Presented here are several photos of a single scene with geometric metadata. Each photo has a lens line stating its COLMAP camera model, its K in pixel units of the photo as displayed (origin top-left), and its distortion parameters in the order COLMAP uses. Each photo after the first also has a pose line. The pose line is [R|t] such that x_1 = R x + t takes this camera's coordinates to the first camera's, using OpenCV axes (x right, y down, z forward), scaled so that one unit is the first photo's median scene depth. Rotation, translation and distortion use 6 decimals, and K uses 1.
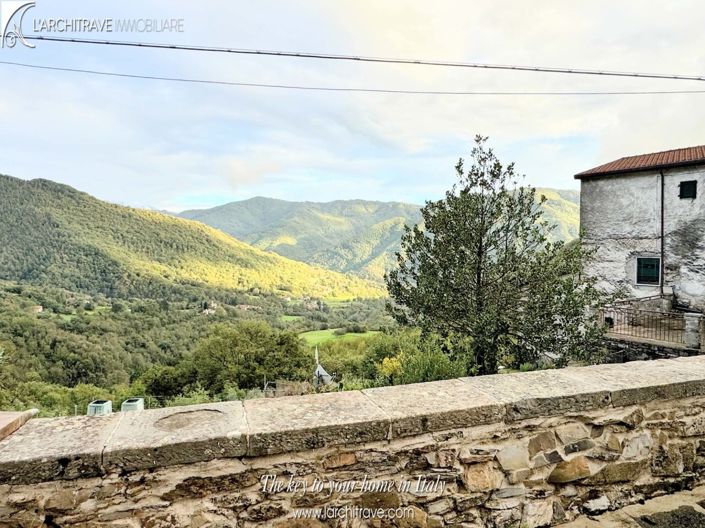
lens RADIAL K [[438.0, 0, 348.8], [0, 438.0, 264.9], [0, 0, 1]] dist [-0.001182, -0.000641]
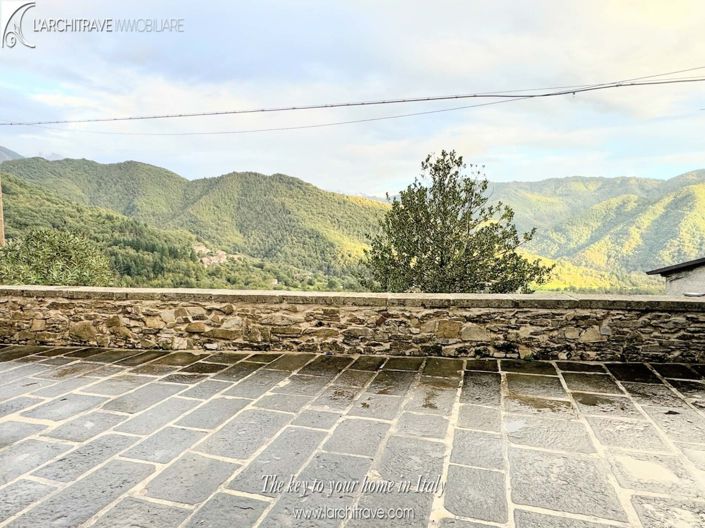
lens RADIAL K [[438.0, 0, 350.1], [0, 438.0, 265.4], [0, 0, 1]] dist [-0.001182, -0.000641]
pose [[0.899761, 0.032861, -0.435144, 2.003617], [-0.015835, 0.998963, 0.042698, 0.038110], [0.436096, -0.031527, 0.899348, -0.611257]]
